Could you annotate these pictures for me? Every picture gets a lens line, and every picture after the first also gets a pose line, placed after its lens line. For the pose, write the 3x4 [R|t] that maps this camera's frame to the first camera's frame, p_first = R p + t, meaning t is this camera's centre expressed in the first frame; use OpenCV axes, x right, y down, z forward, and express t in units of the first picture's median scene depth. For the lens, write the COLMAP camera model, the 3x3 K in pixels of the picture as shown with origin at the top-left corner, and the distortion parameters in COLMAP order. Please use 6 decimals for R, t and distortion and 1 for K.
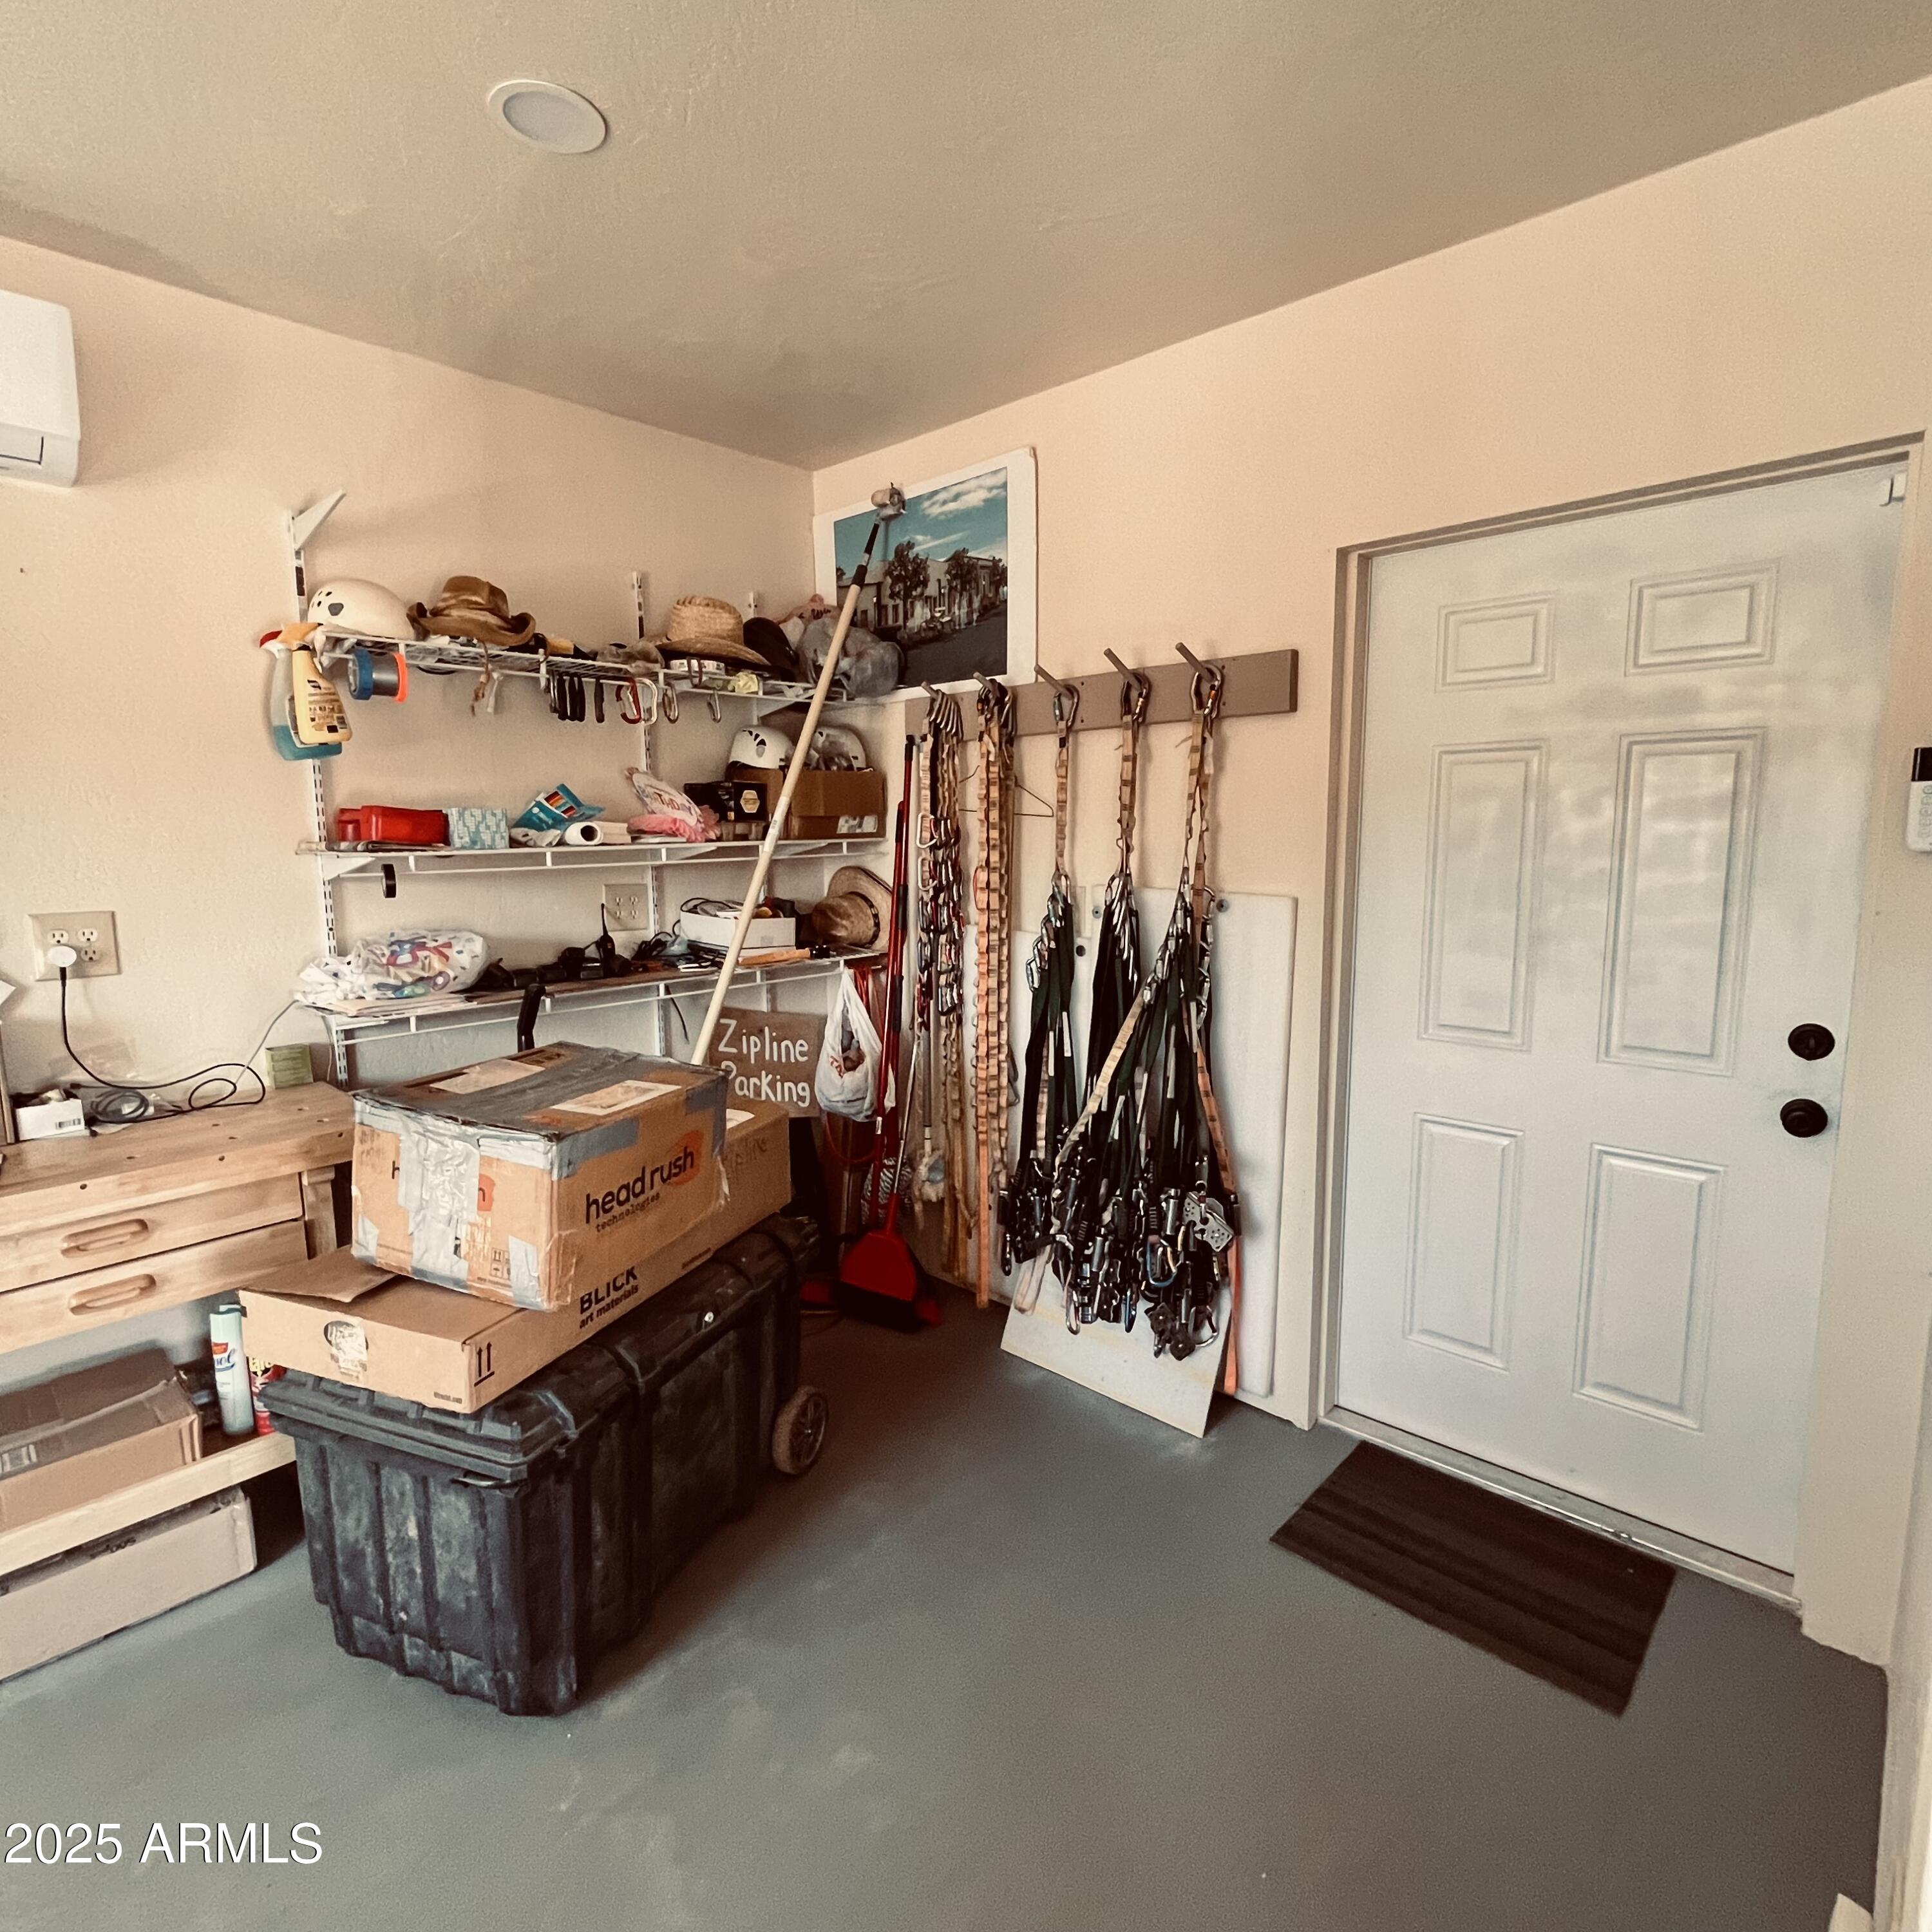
lens RADIAL K [[1044.1, 0, 966.0], [0, 1044.1, 966.0], [0, 0, 1]] dist [0.002923, -0.002134]
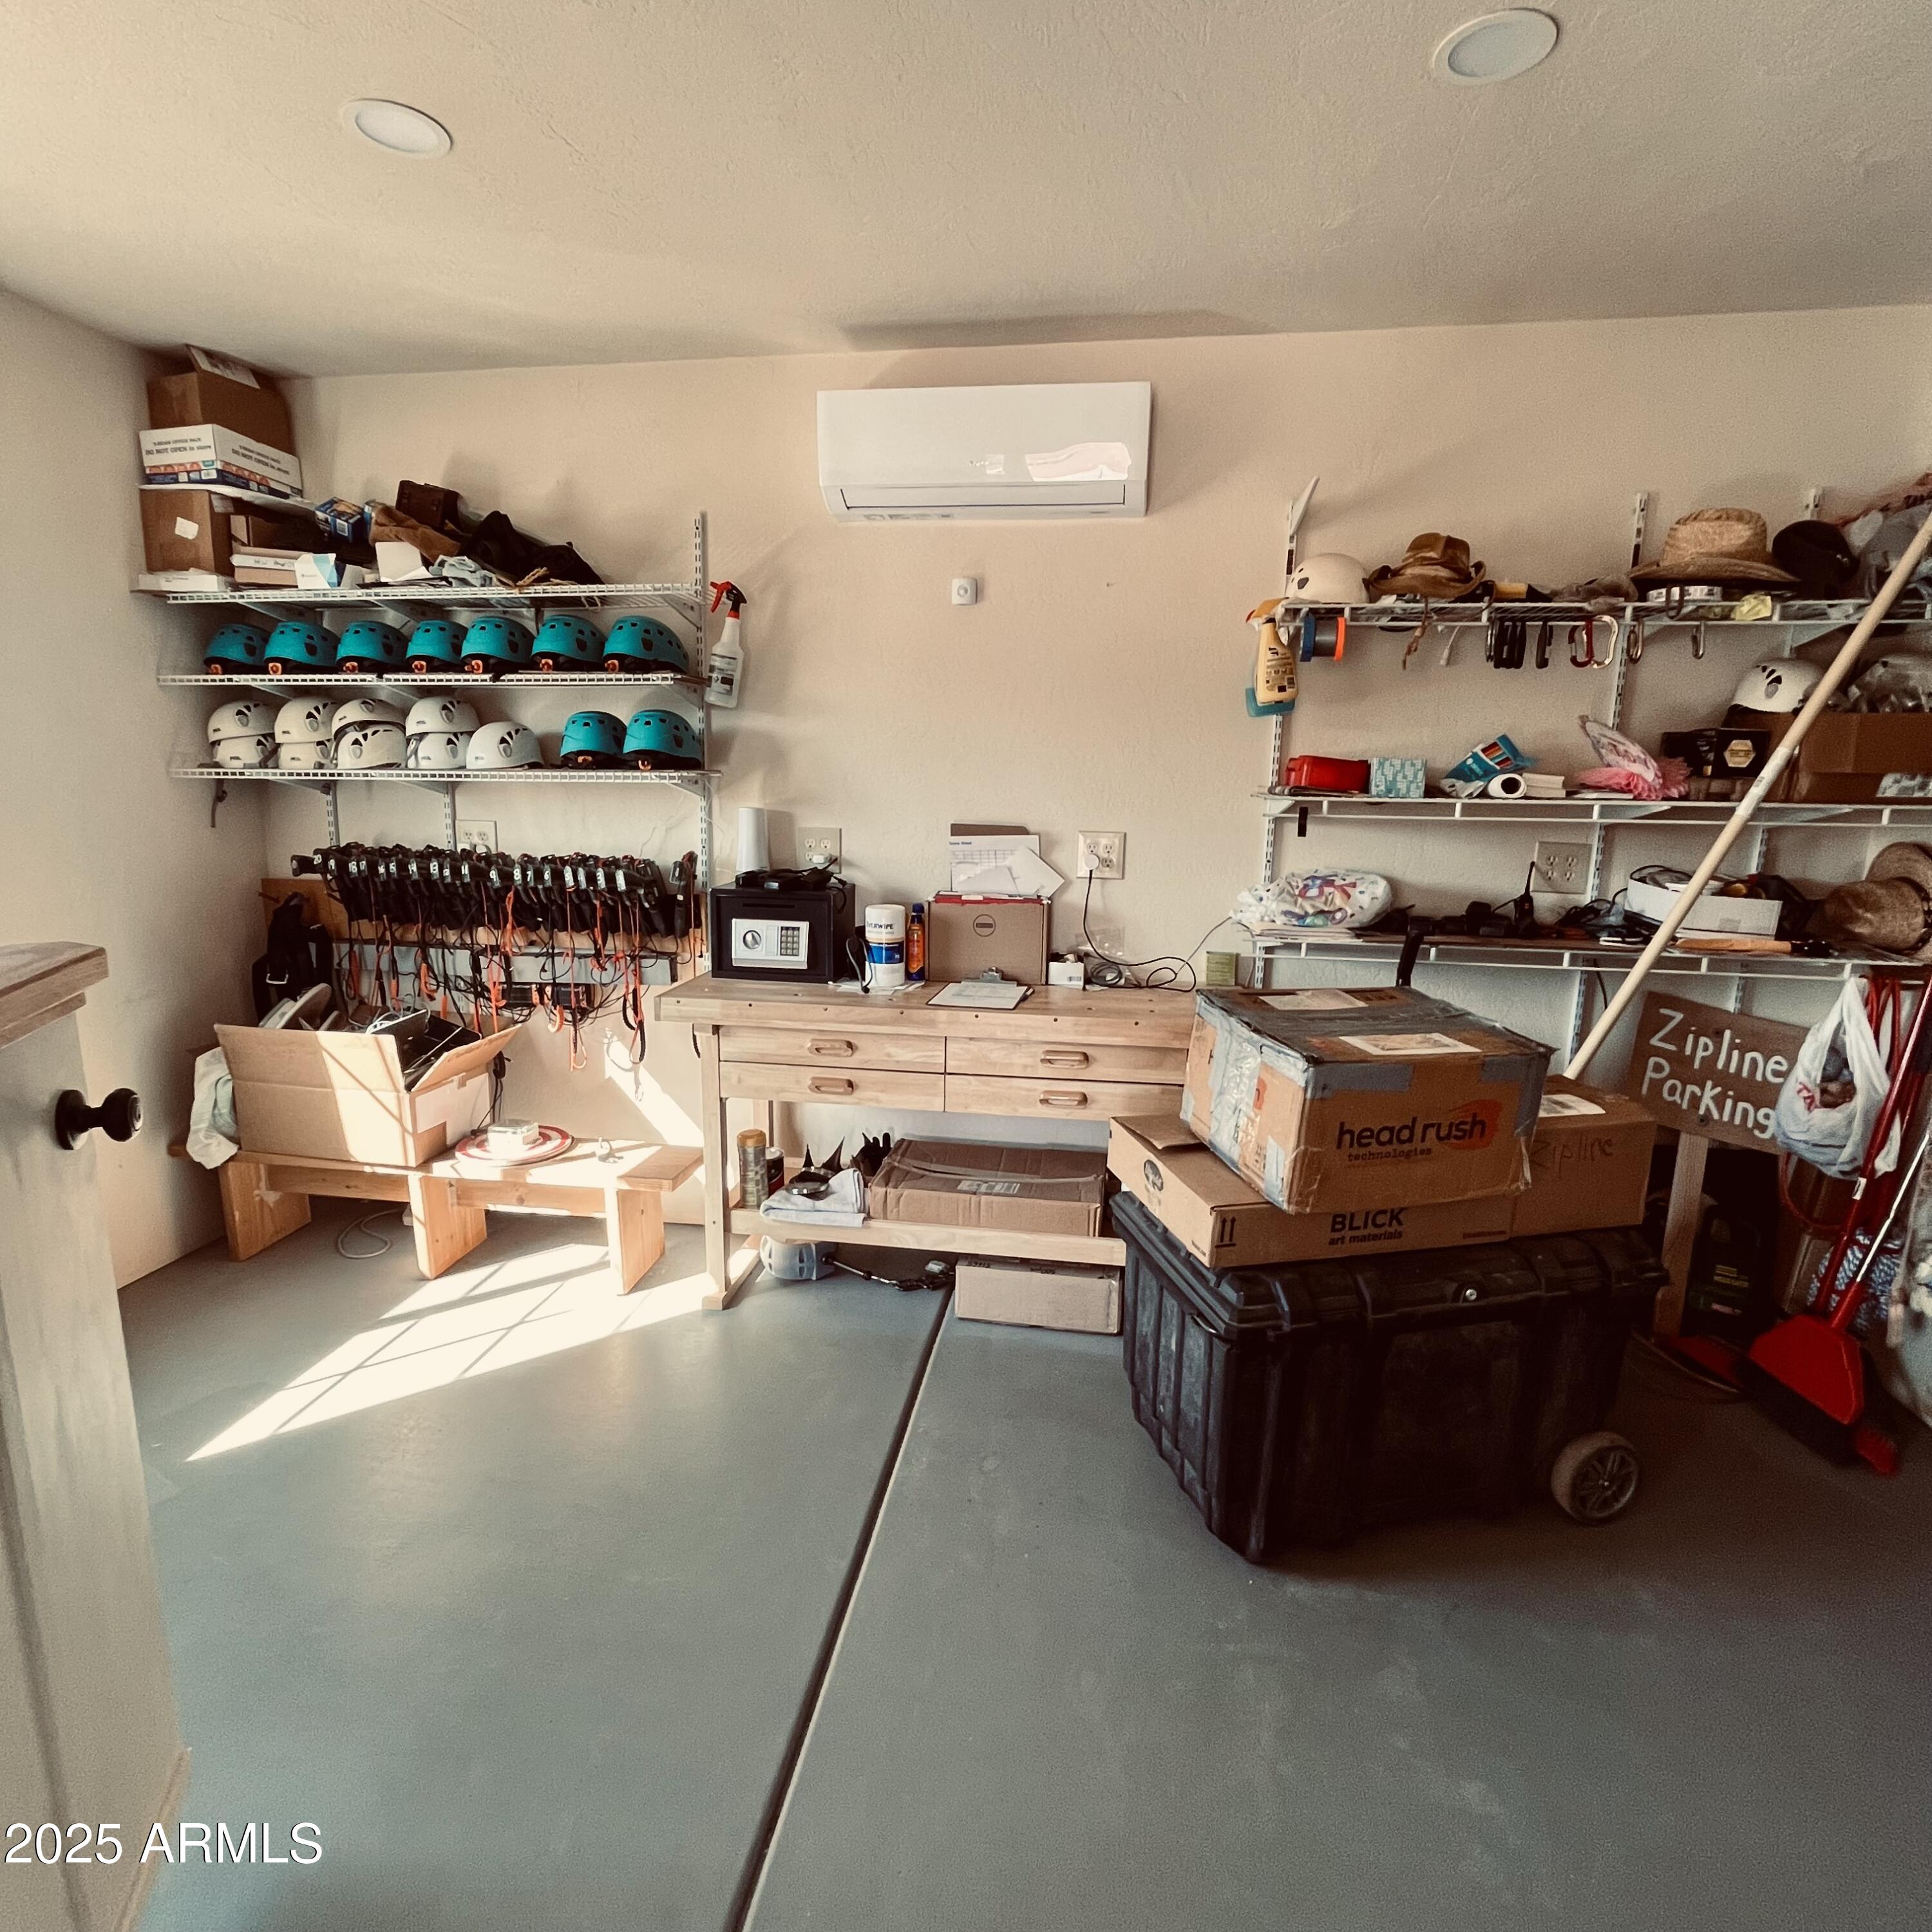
lens RADIAL K [[1044.1, 0, 966.0], [0, 1044.1, 966.0], [0, 0, 1]] dist [0.002923, -0.002134]
pose [[0.570897, 0.167488, -0.803756, 0.161746], [-0.133295, 0.984891, 0.110555, -0.003190], [0.810129, 0.044021, 0.584597, 0.039091]]
